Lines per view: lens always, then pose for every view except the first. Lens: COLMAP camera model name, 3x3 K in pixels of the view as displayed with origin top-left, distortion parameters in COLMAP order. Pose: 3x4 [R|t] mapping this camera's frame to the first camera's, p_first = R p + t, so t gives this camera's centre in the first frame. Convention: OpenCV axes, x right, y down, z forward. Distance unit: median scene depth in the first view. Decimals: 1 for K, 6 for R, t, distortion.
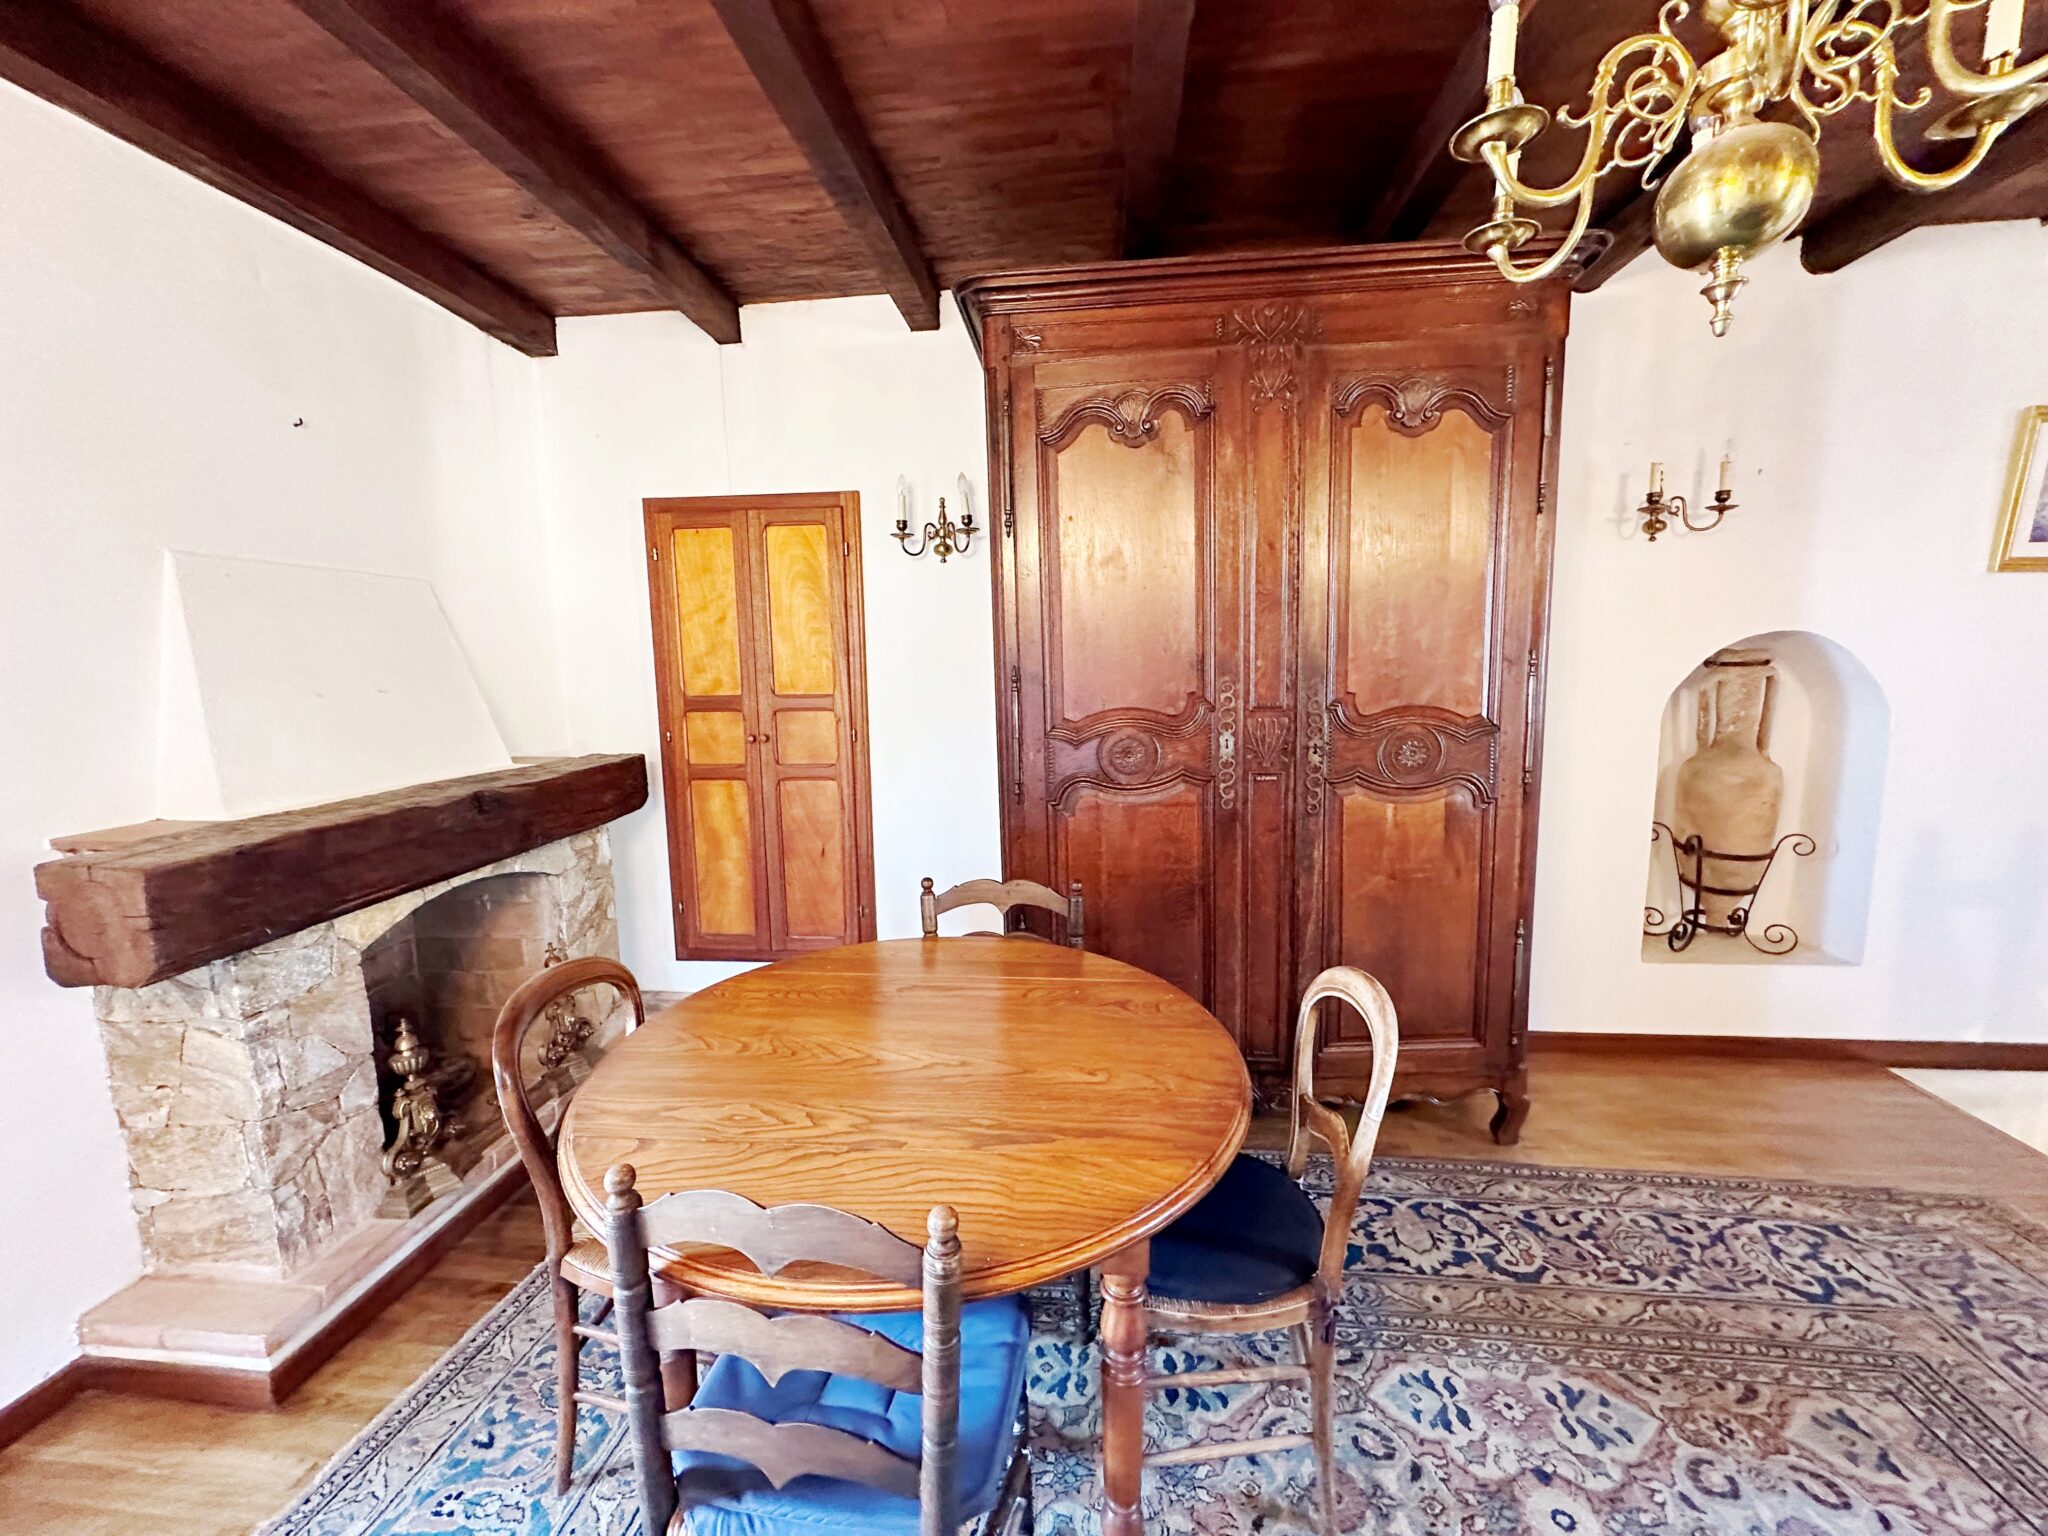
lens RADIAL K [[812.8, 0, 1024.3], [0, 812.8, 766.3], [0, 0, 1]] dist [-0.002937, 0.000365]
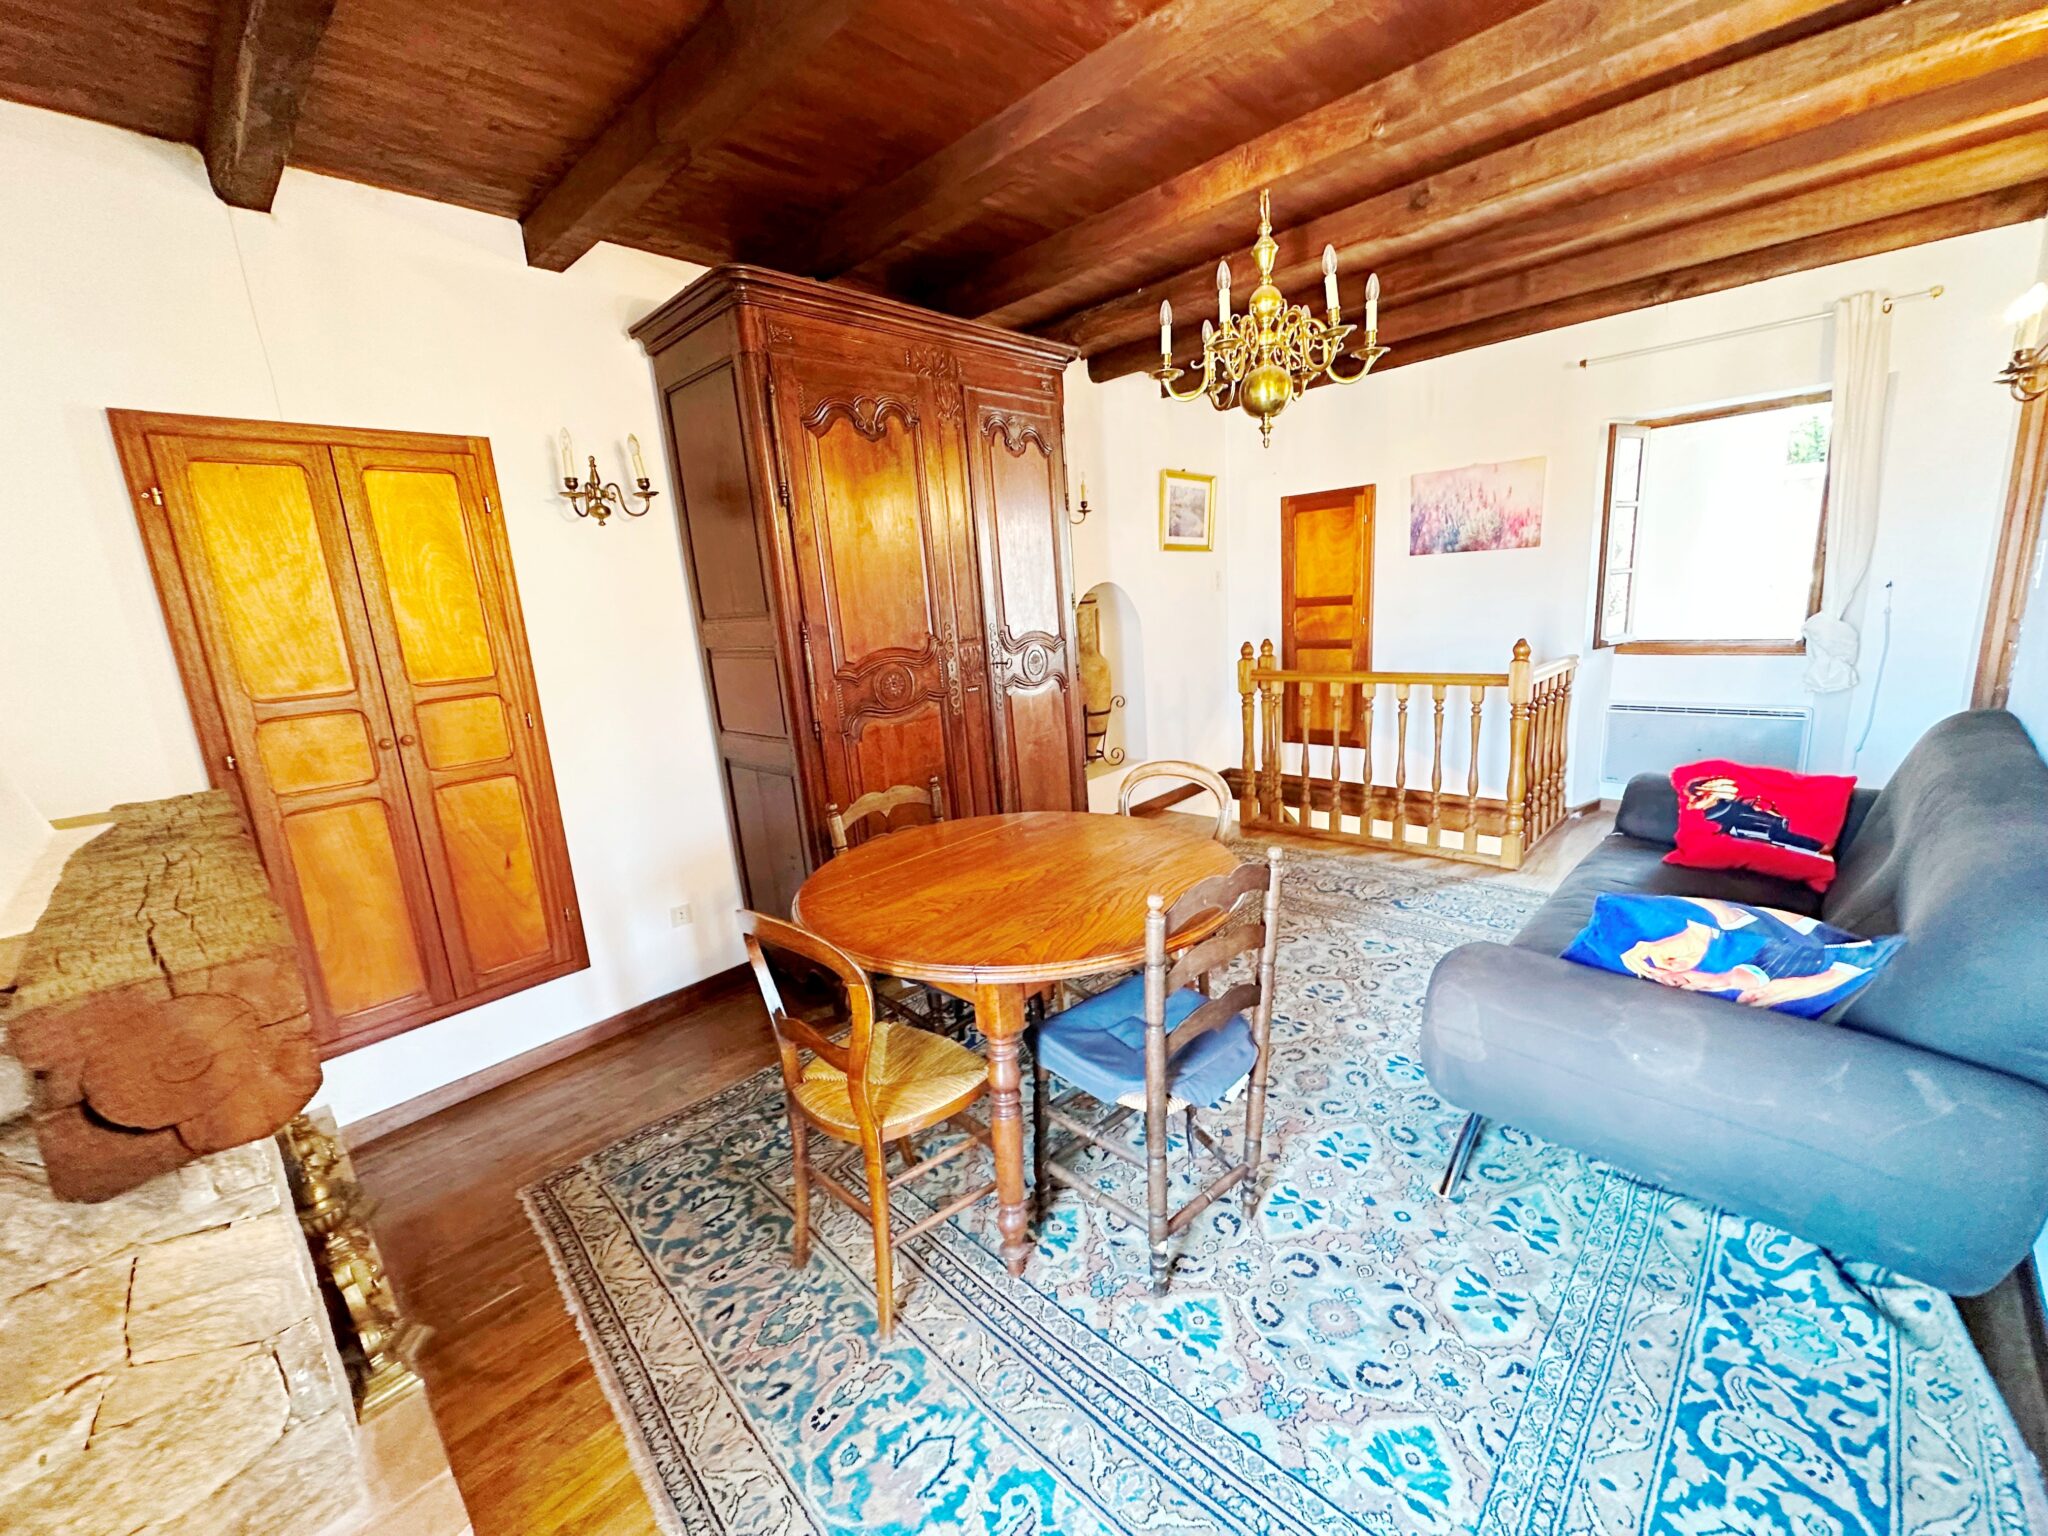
lens RADIAL K [[812.8, 0, 1027.1], [0, 812.8, 765.2], [0, 0, 1]] dist [-0.002937, 0.000365]
pose [[0.604071, -0.189805, 0.773997, -0.707115], [0.169027, 0.979641, 0.108316, 0.006093], [-0.778799, 0.065396, 0.623856, 0.046809]]
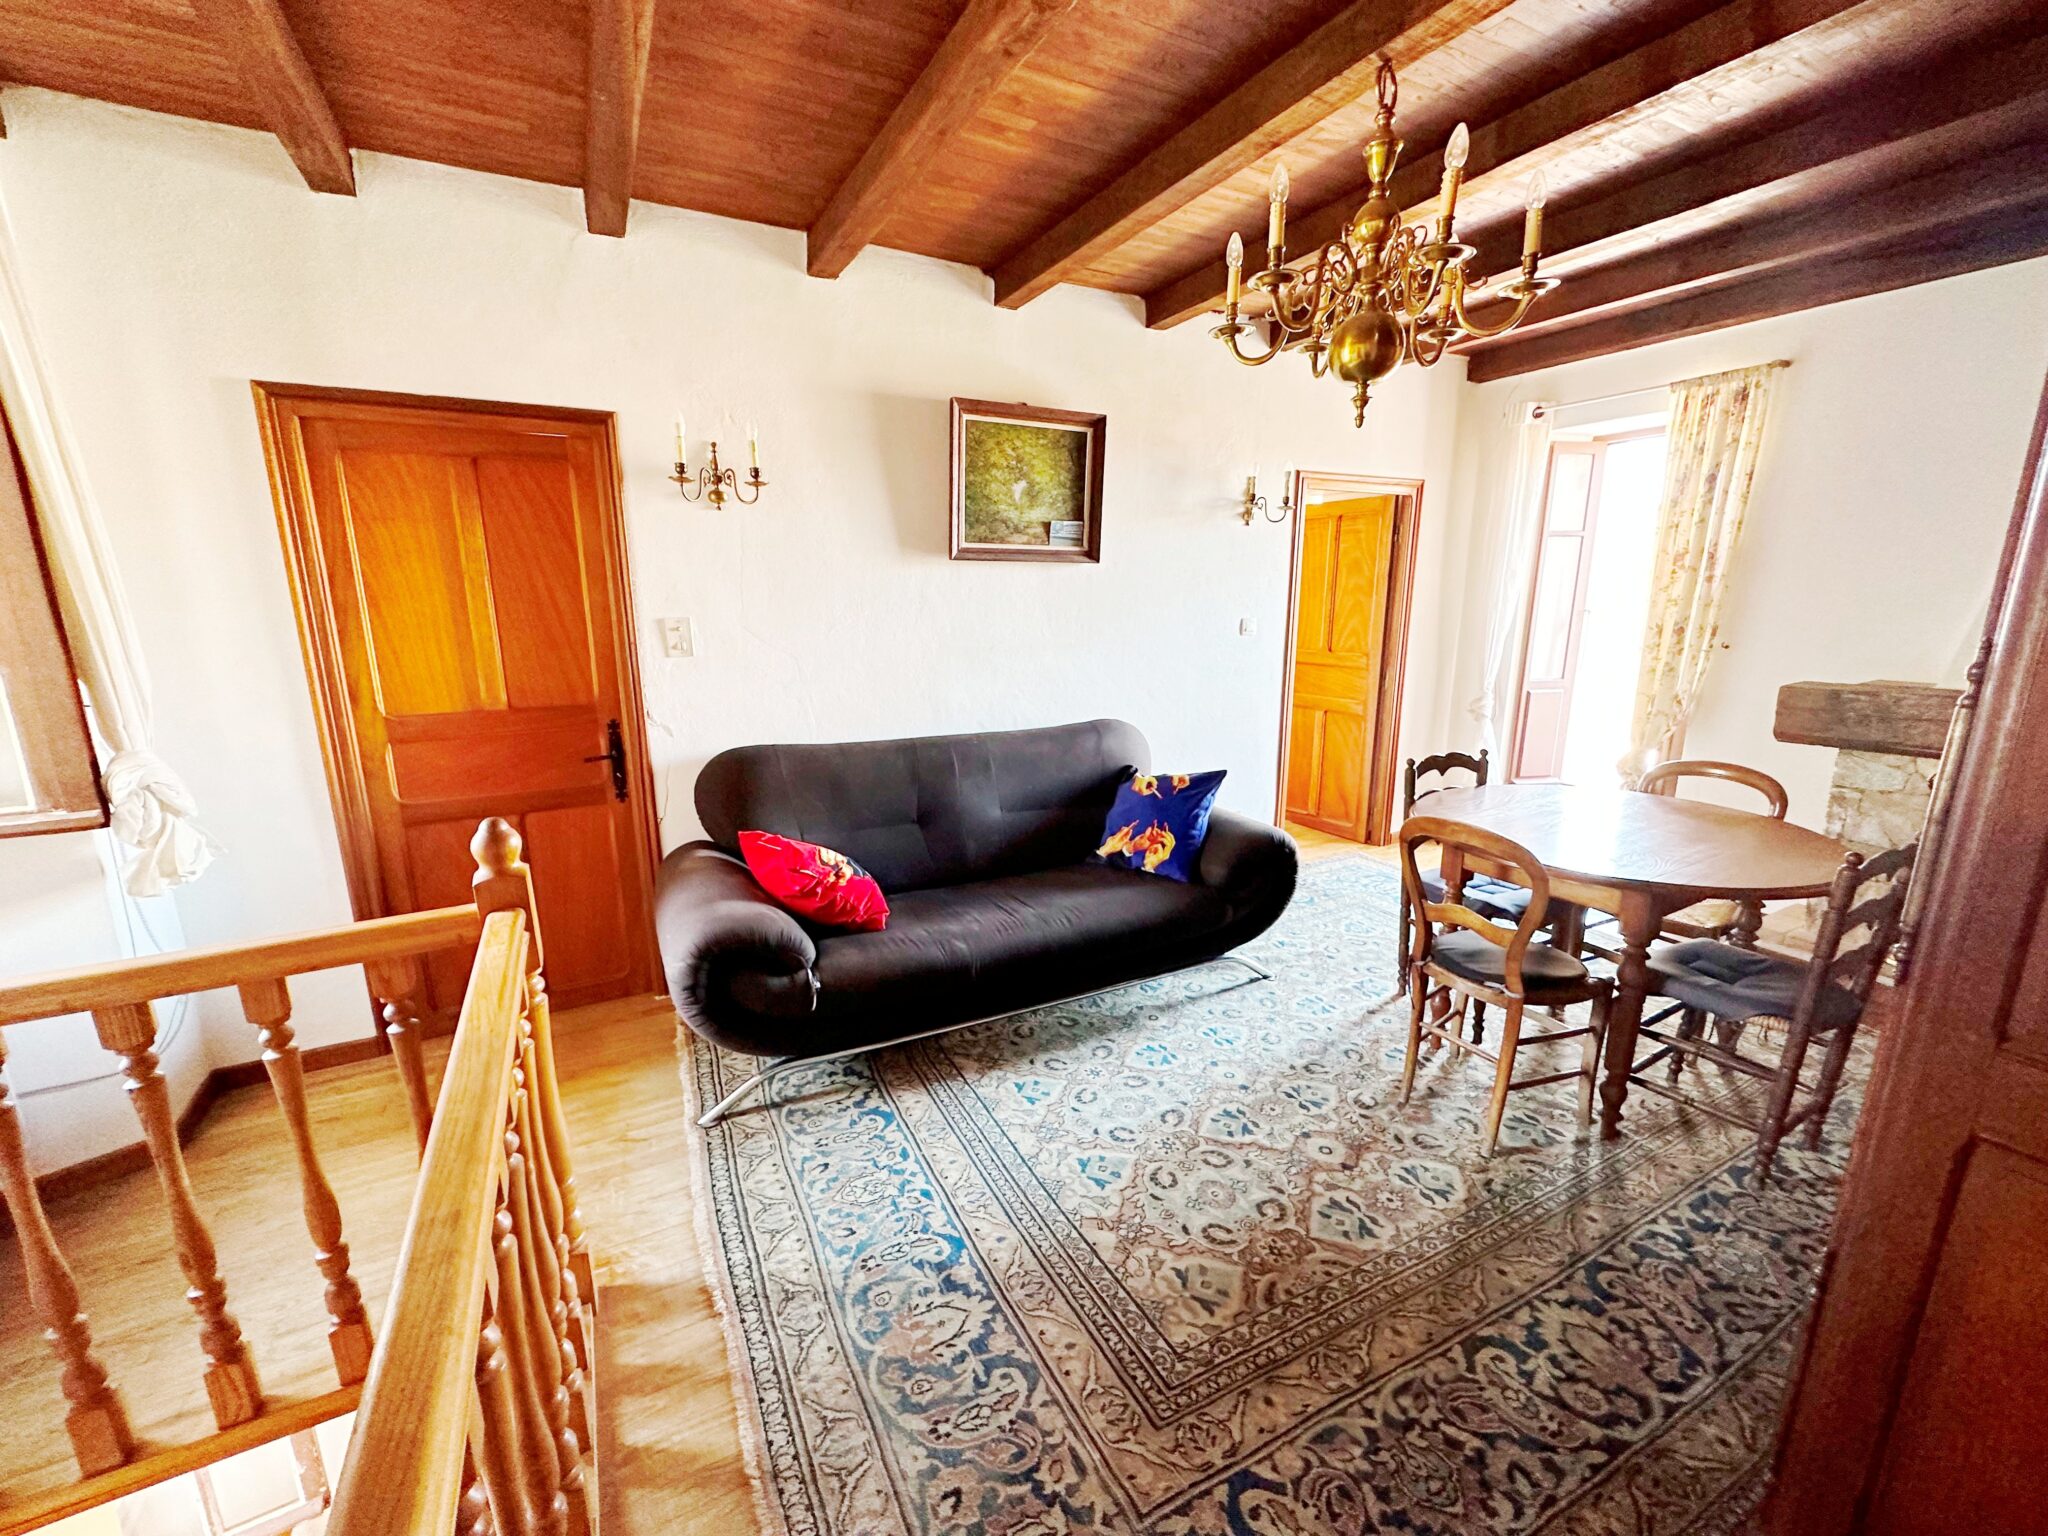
lens RADIAL K [[812.8, 0, 1017.4], [0, 812.8, 771.1], [0, 0, 1]] dist [-0.002937, 0.000365]
pose [[-0.826323, 0.148130, -0.543368, 1.193705], [-0.053445, 0.939813, 0.337483, -0.185741], [0.560655, 0.307911, -0.768672, 1.023025]]
